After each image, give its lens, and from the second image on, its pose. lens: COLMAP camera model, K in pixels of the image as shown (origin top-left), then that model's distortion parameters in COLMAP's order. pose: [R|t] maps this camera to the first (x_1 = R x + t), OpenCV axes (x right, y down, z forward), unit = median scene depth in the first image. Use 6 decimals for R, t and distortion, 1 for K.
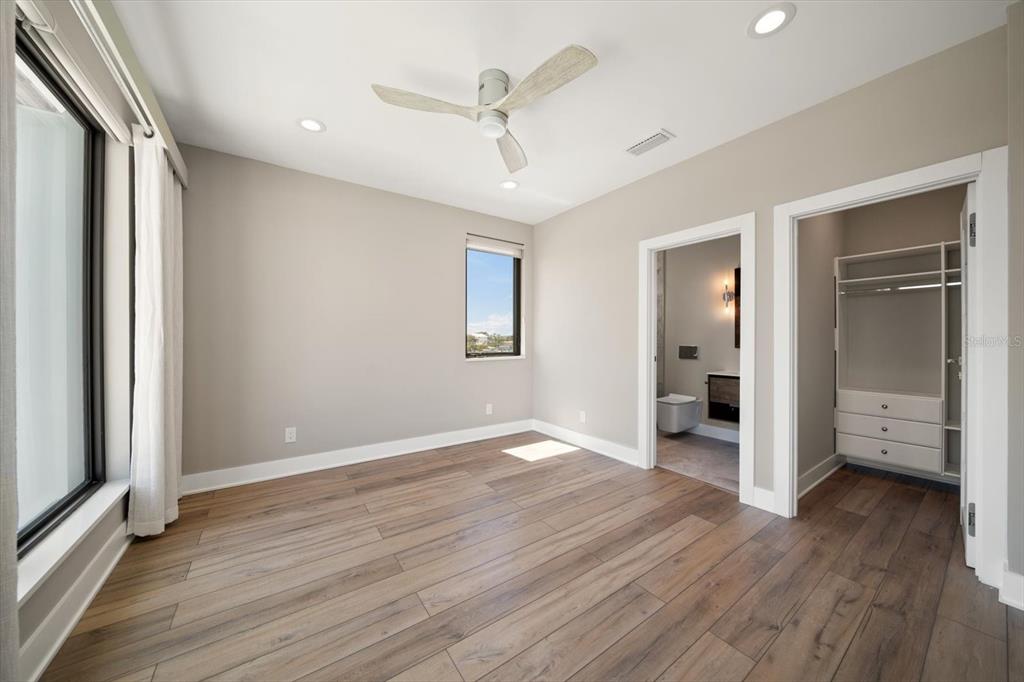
lens RADIAL K [[350.8, 0, 514.0], [0, 350.8, 338.6], [0, 0, 1]] dist [-0.003311, -0.000076]
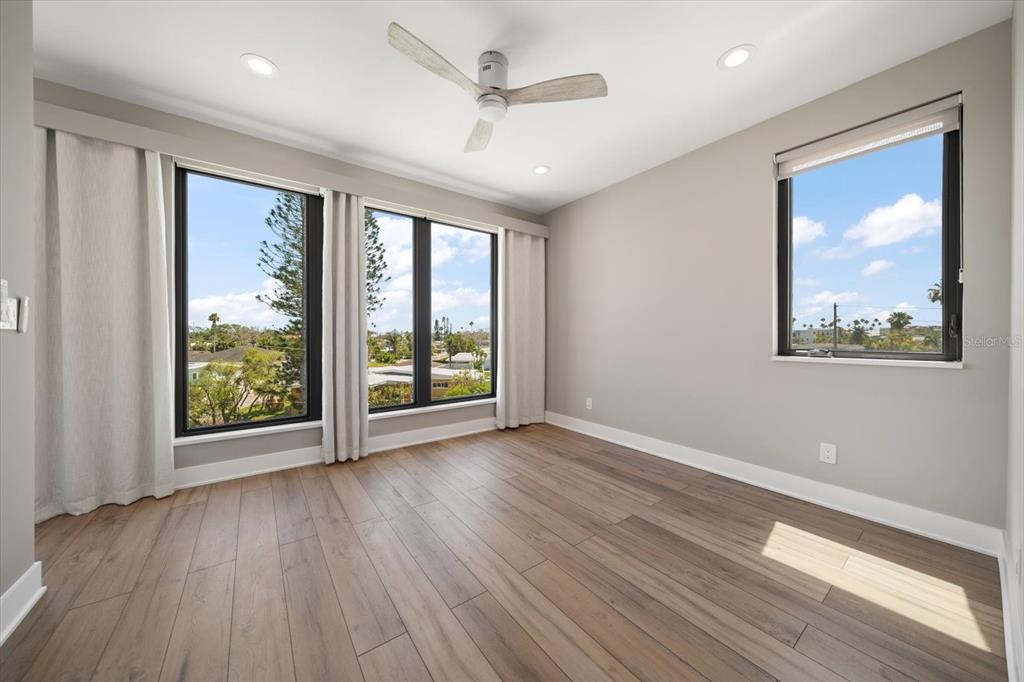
lens RADIAL K [[350.8, 0, 514.0], [0, 350.8, 338.6], [0, 0, 1]] dist [-0.003311, -0.000076]
pose [[0.022978, 0.008792, -0.999697, 0.693231], [0.000128, 0.999961, 0.008798, 0.028593], [0.999736, -0.000330, 0.022976, 0.762883]]
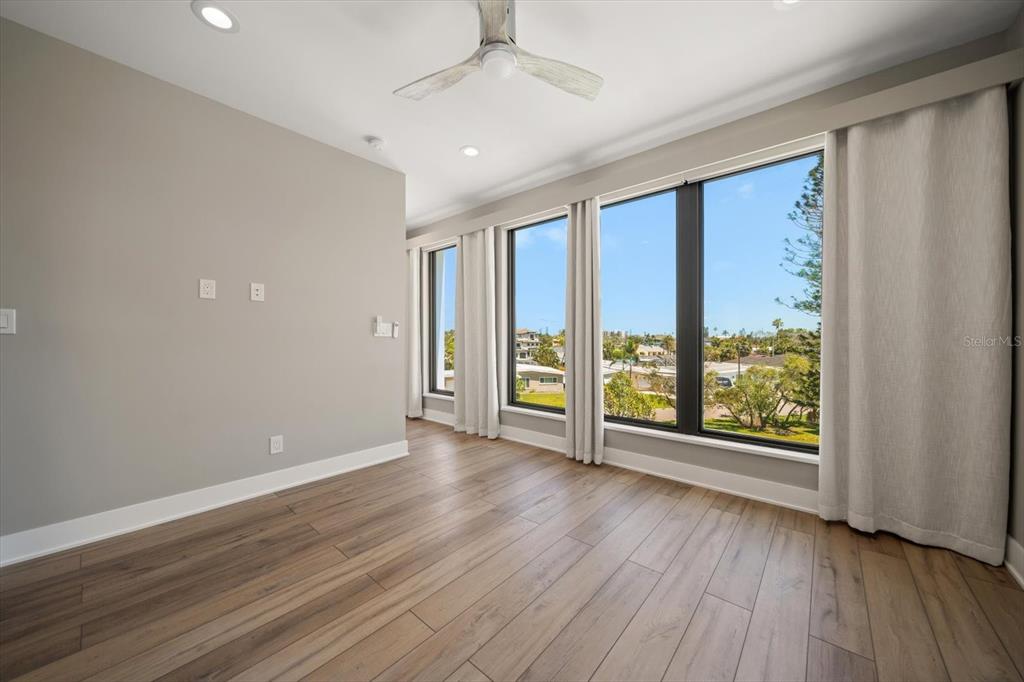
lens RADIAL K [[362.2, 0, 508.5], [0, 362.2, 341.7], [0, 0, 1]] dist [-0.002293, -0.000034]
pose [[-0.971290, -0.000357, -0.237900, 0.086282], [-0.001683, 0.999984, 0.005374, 0.030520], [0.237895, 0.005620, -0.971275, 1.343168]]
